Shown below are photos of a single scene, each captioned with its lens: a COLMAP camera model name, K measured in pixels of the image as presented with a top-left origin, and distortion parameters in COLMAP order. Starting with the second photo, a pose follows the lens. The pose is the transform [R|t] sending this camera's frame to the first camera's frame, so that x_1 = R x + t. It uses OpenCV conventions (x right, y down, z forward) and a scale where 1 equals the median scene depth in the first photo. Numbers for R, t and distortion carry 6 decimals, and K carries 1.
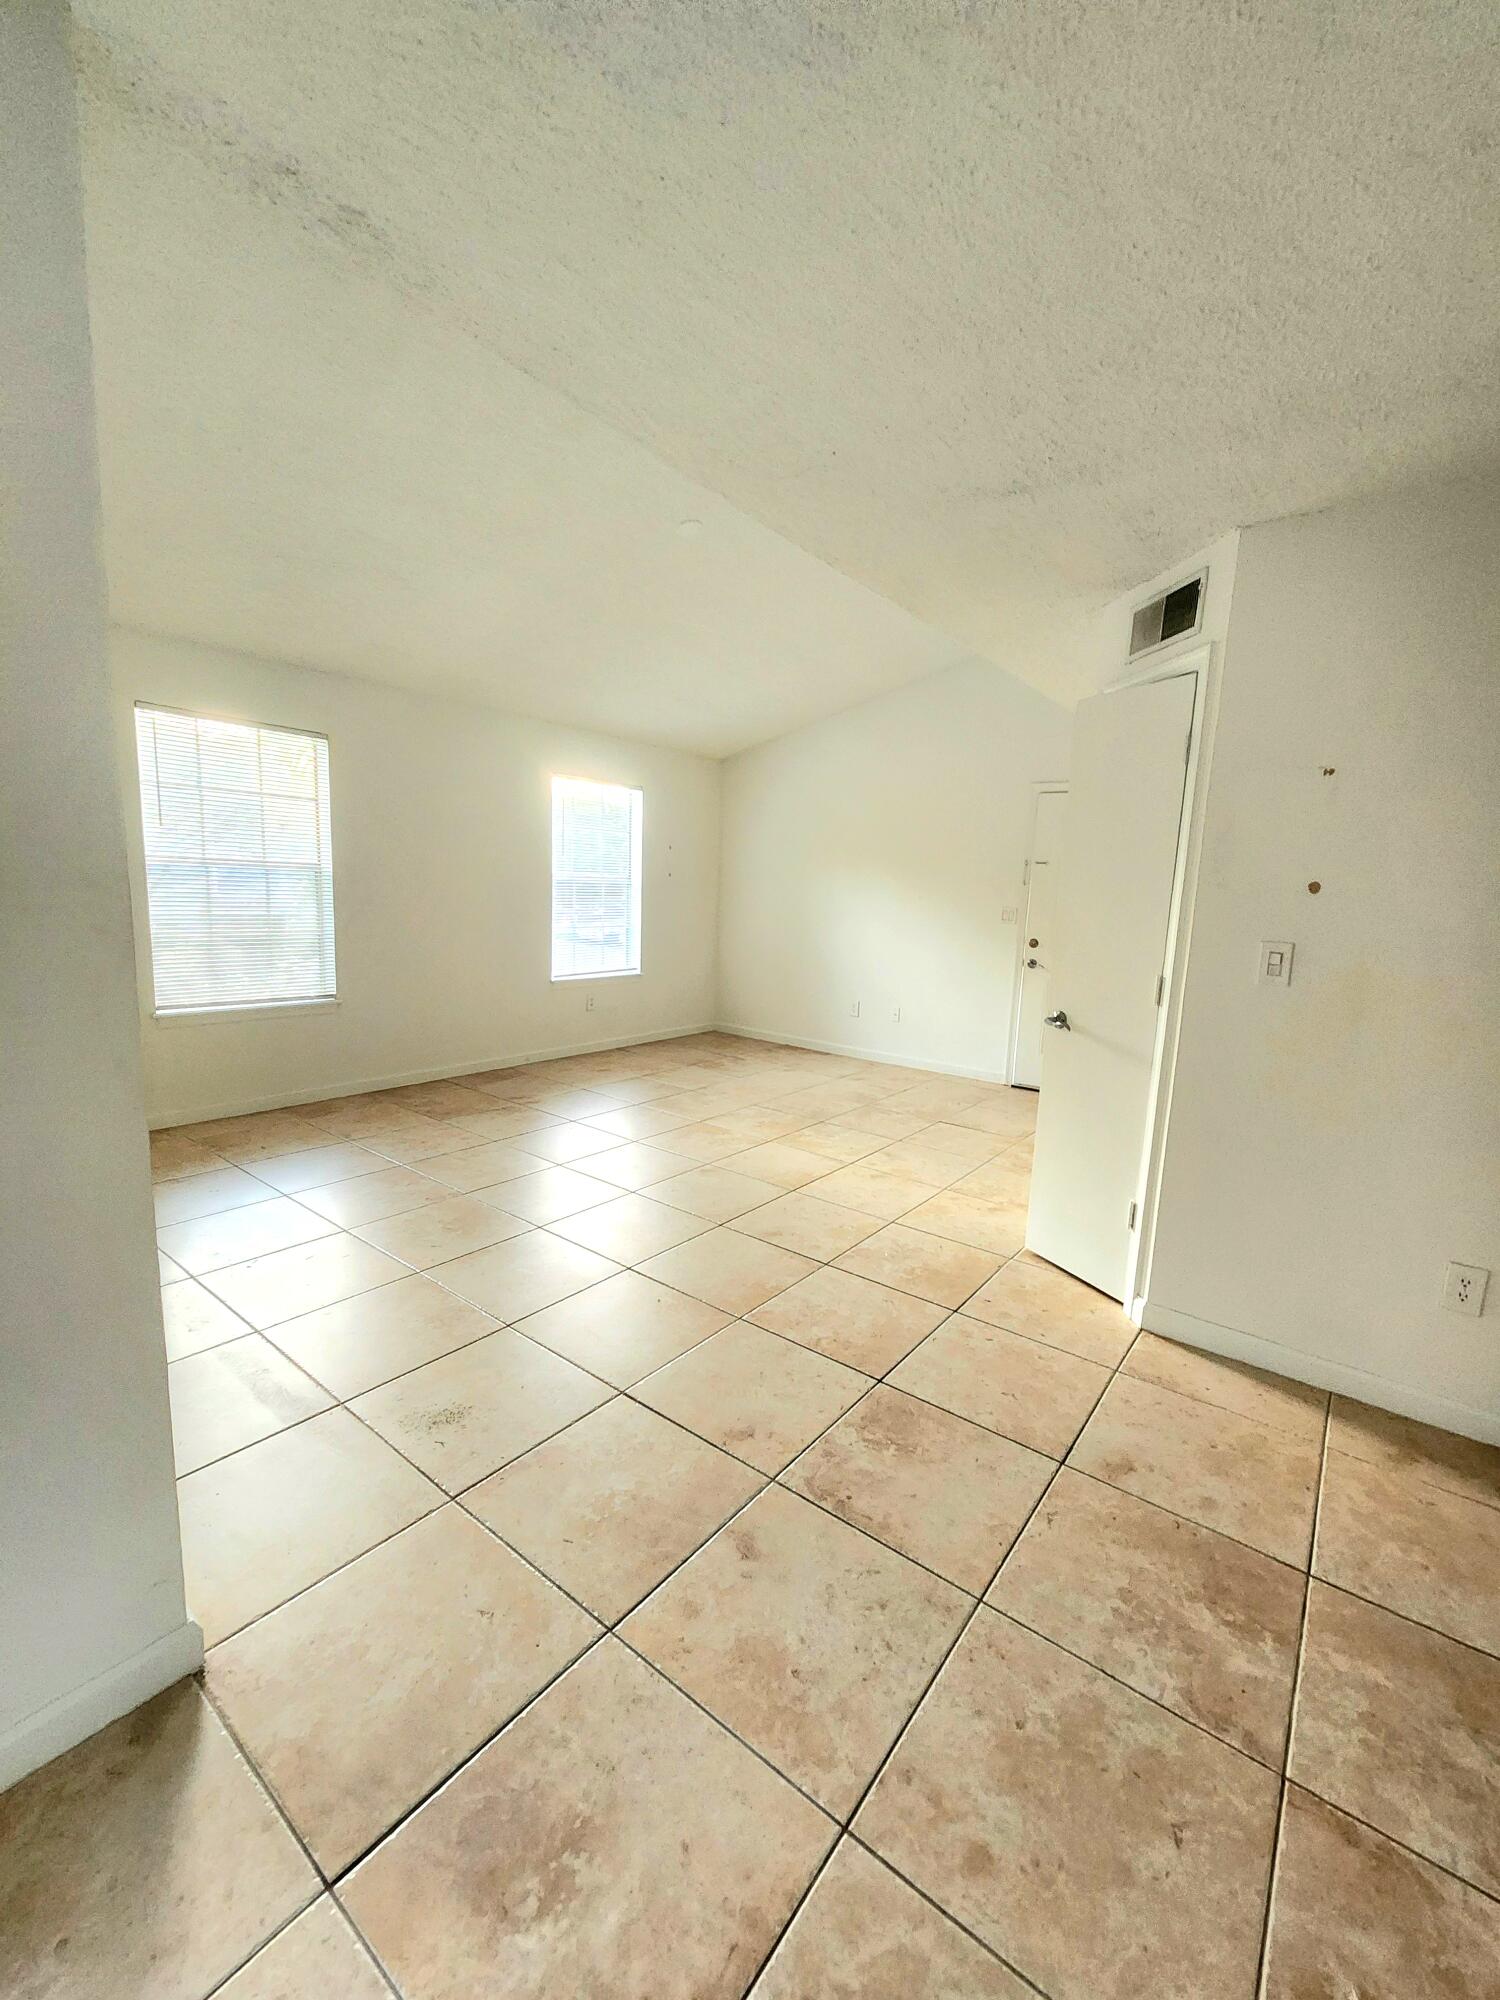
lens RADIAL K [[838.1, 0, 750.0], [0, 838.1, 1000.0], [0, 0, 1]] dist [0.002284, 0.000377]
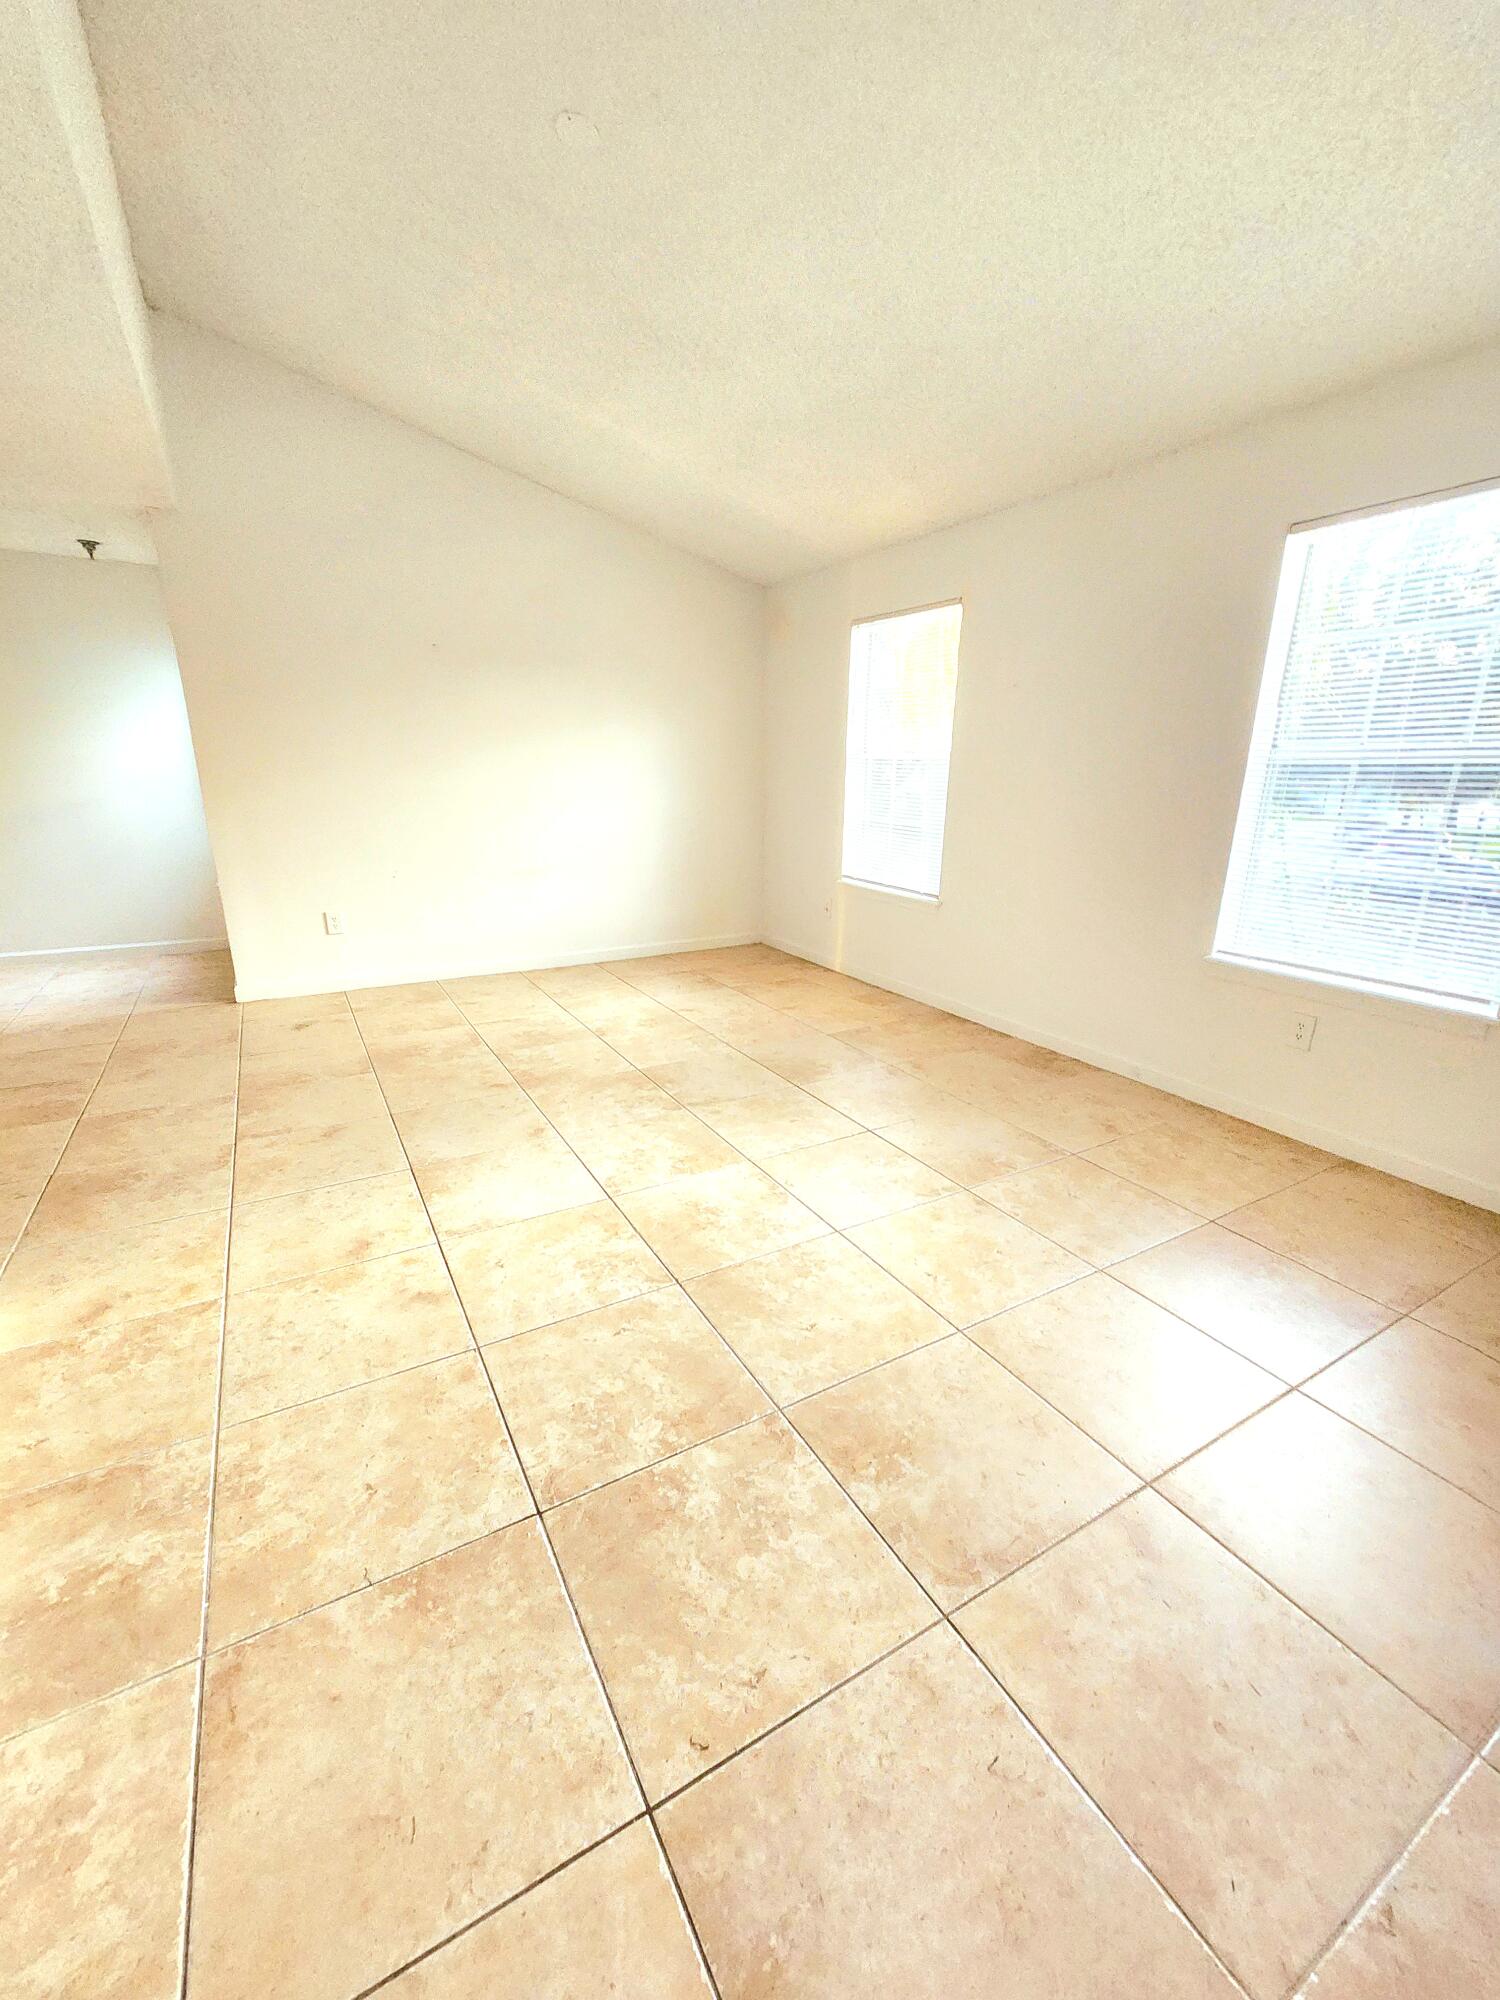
lens RADIAL K [[814.9, 0, 748.5], [0, 814.9, 1007.8], [0, 0, 1]] dist [0.001340, -0.000083]
pose [[-0.375321, 0.222451, -0.899805, 0.464160], [-0.154590, 0.942154, 0.297402, -0.136525], [0.913913, 0.250722, -0.319221, 1.232101]]
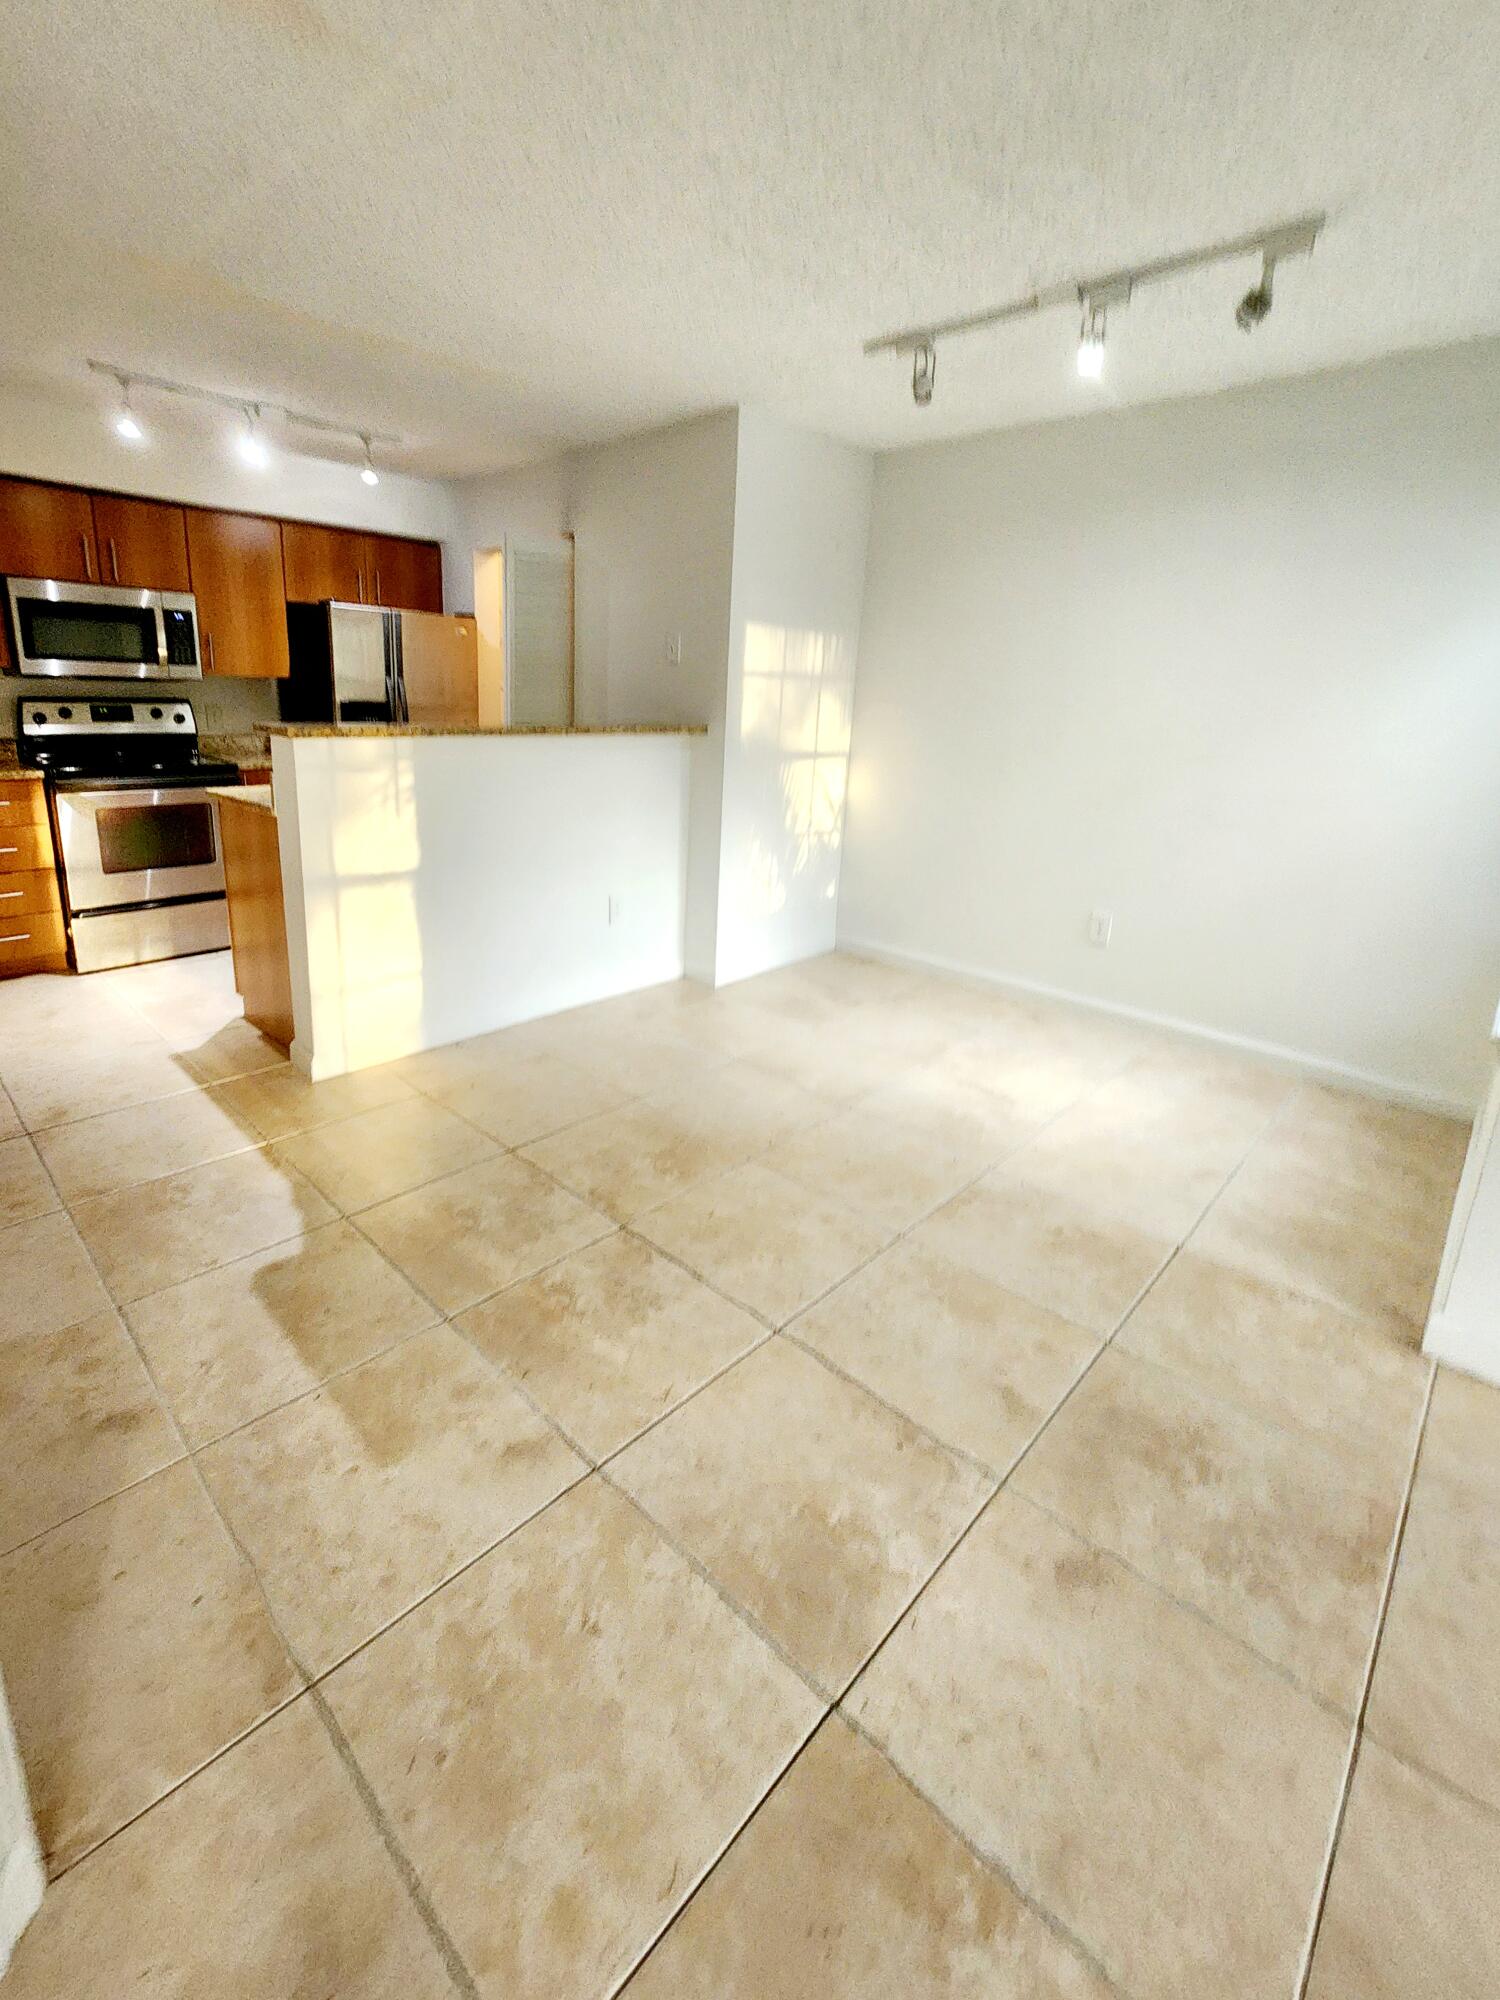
lens RADIAL K [[871.8, 0, 670.2], [0, 871.8, 917.0], [0, 0, 1]] dist [0.000325, -0.000159]
pose [[-0.988710, -0.104628, 0.107268, 0.127782], [-0.056097, 0.922252, 0.382498, -0.079383], [-0.138948, 0.372162, -0.917708, 0.687098]]
